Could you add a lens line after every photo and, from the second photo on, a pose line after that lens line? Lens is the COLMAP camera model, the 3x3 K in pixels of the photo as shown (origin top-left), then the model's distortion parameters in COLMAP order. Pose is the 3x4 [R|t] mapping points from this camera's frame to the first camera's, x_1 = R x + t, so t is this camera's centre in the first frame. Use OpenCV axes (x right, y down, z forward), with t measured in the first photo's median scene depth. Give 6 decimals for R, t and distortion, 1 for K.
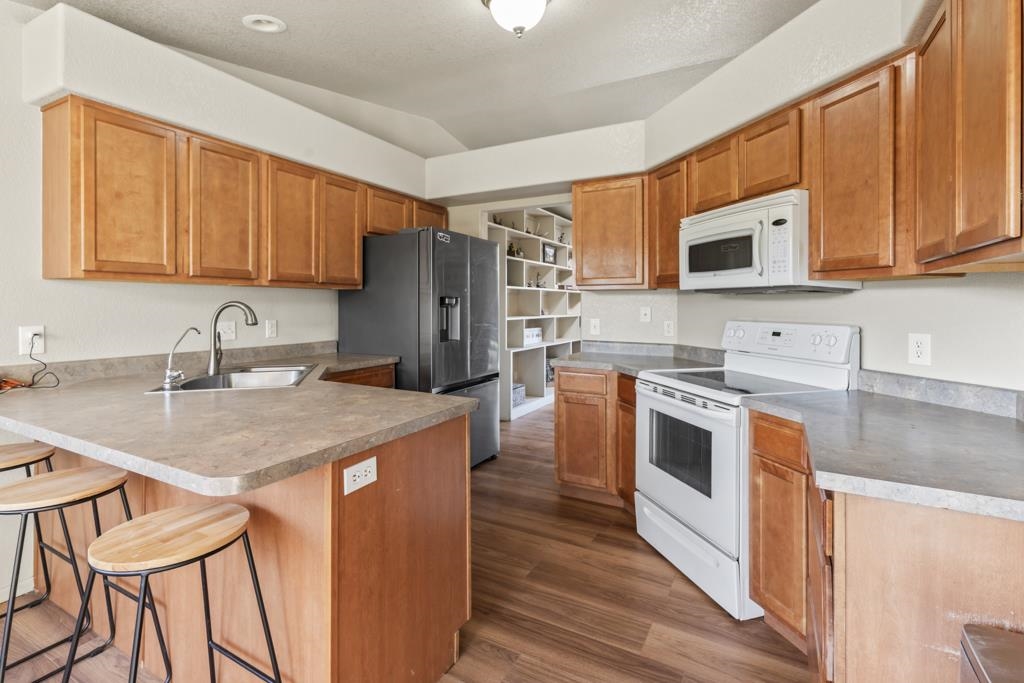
lens RADIAL K [[471.5, 0, 518.6], [0, 471.5, 304.7], [0, 0, 1]] dist [-0.004039, 0.000650]
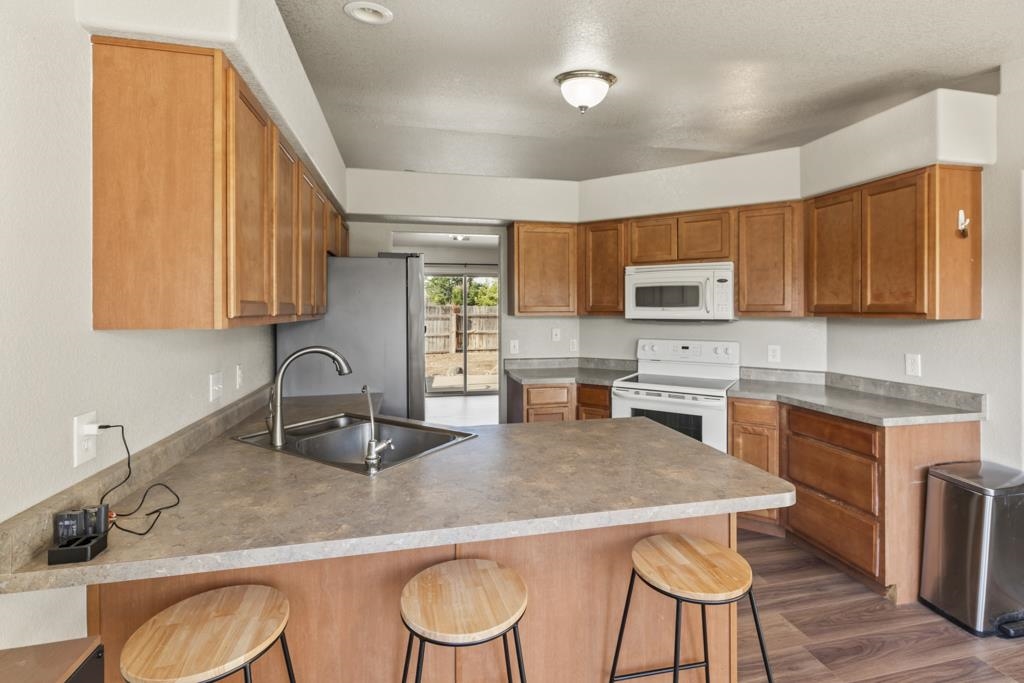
lens RADIAL K [[471.5, 0, 514.2], [0, 471.5, 307.1], [0, 0, 1]] dist [-0.004039, 0.000650]
pose [[0.758870, -0.003321, 0.651233, -0.875266], [0.005781, 0.999982, -0.001637, -0.070536], [-0.651216, 0.005007, 0.758876, 0.193309]]
